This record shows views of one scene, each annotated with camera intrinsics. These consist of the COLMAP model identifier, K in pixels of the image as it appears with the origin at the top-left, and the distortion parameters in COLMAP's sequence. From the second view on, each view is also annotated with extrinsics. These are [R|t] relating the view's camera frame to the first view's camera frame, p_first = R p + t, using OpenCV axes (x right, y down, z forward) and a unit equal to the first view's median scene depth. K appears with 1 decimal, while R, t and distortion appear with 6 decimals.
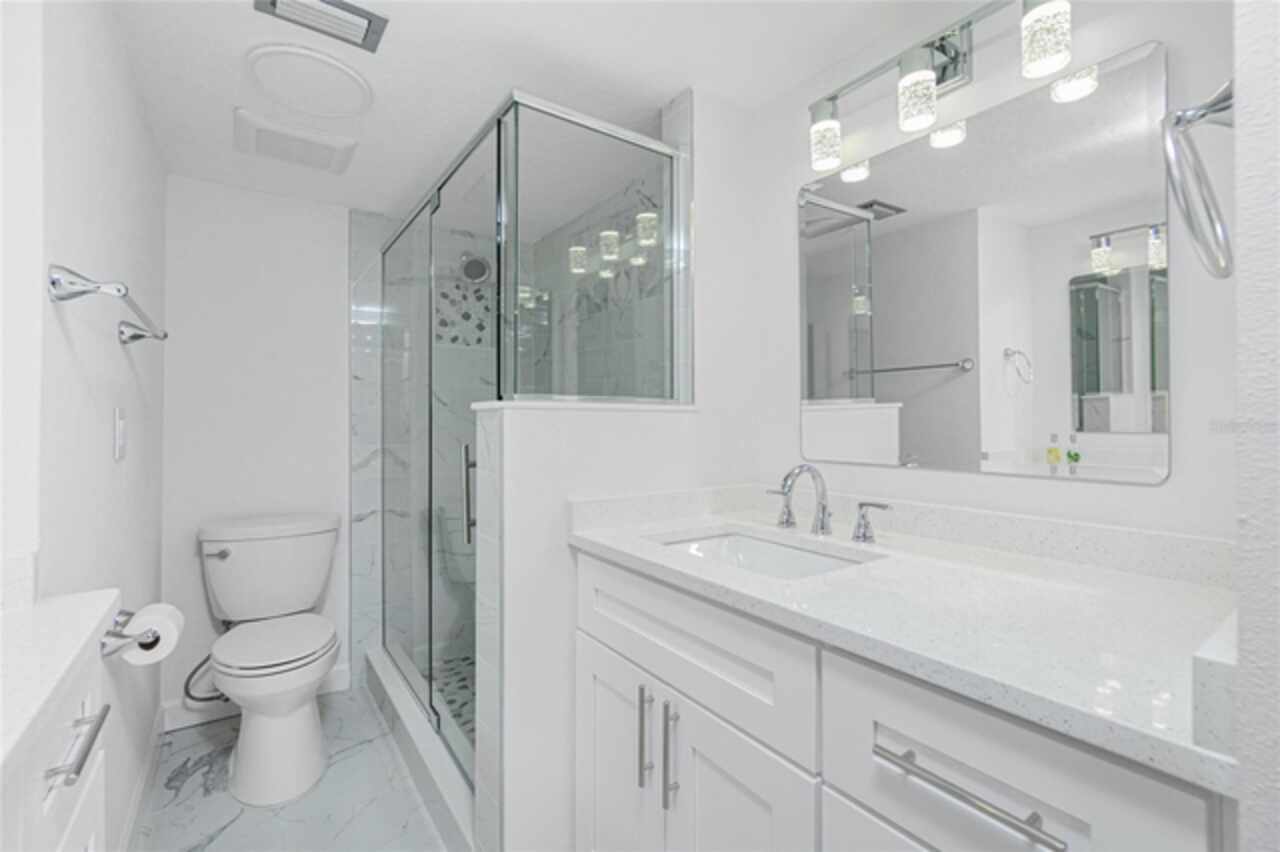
lens RADIAL K [[554.7, 0, 631.9], [0, 554.7, 415.9], [0, 0, 1]] dist [-0.006036, 0.002252]
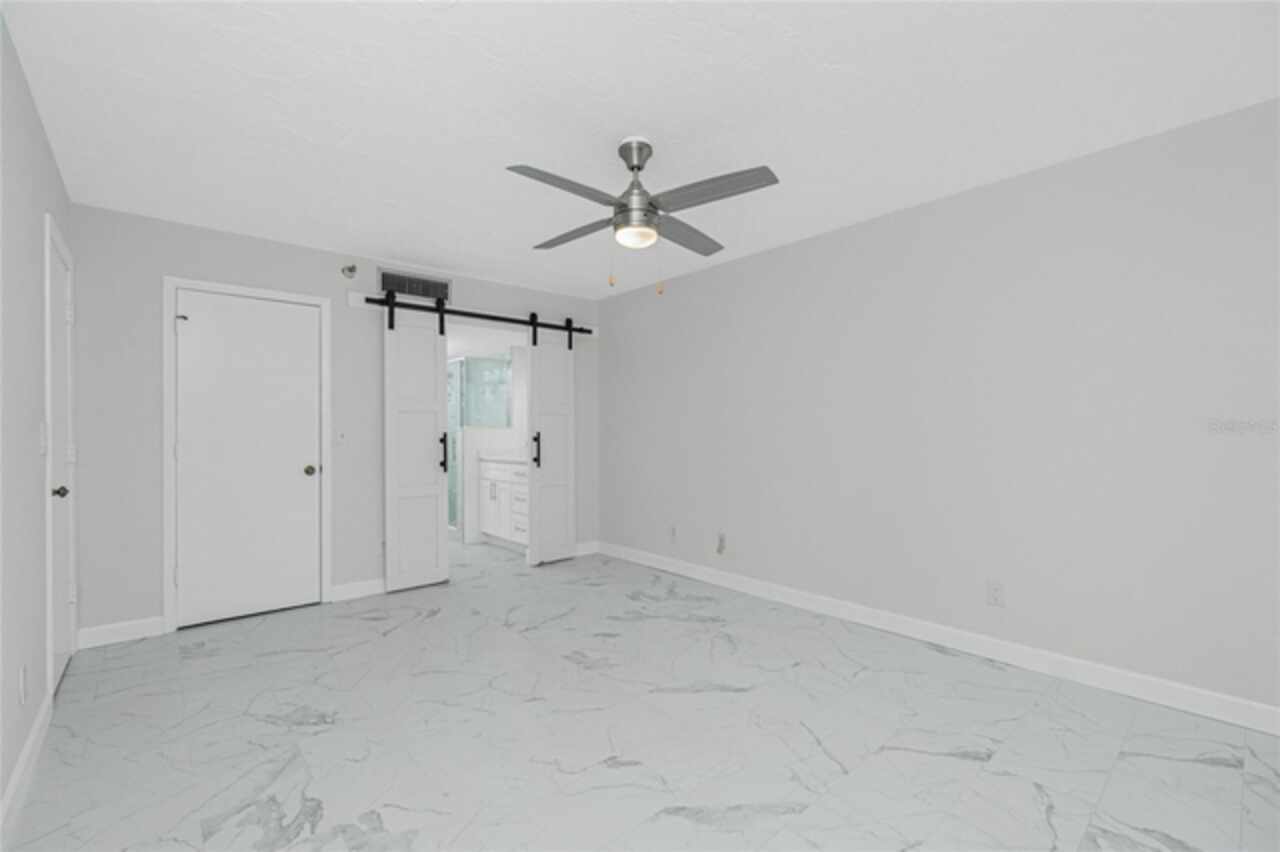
lens RADIAL K [[554.7, 0, 640.0], [0, 554.7, 429.0], [0, 0, 1]] dist [-0.006036, 0.002252]
pose [[-0.992131, 0.010444, -0.124765, -1.547546], [0.011698, 0.999888, -0.009328, 0.028764], [0.124654, -0.010714, -0.992142, 2.458900]]
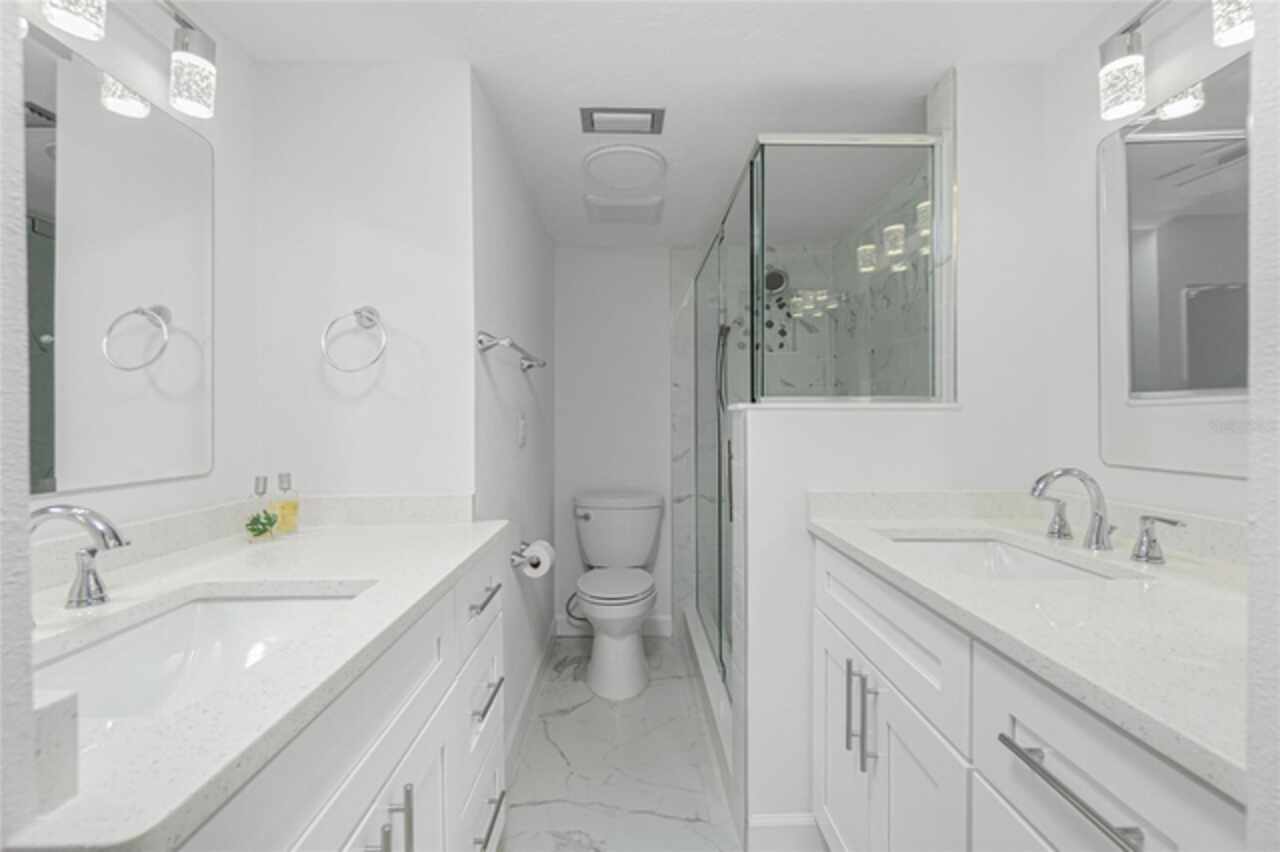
lens RADIAL K [[554.7, 0, 639.3], [0, 554.7, 424.5], [0, 0, 1]] dist [-0.006036, 0.002252]
pose [[0.826982, 0.000974, -0.562228, 0.208840], [0.008397, 0.999866, 0.014084, -0.000051], [0.562166, -0.016368, 0.826862, -0.099738]]
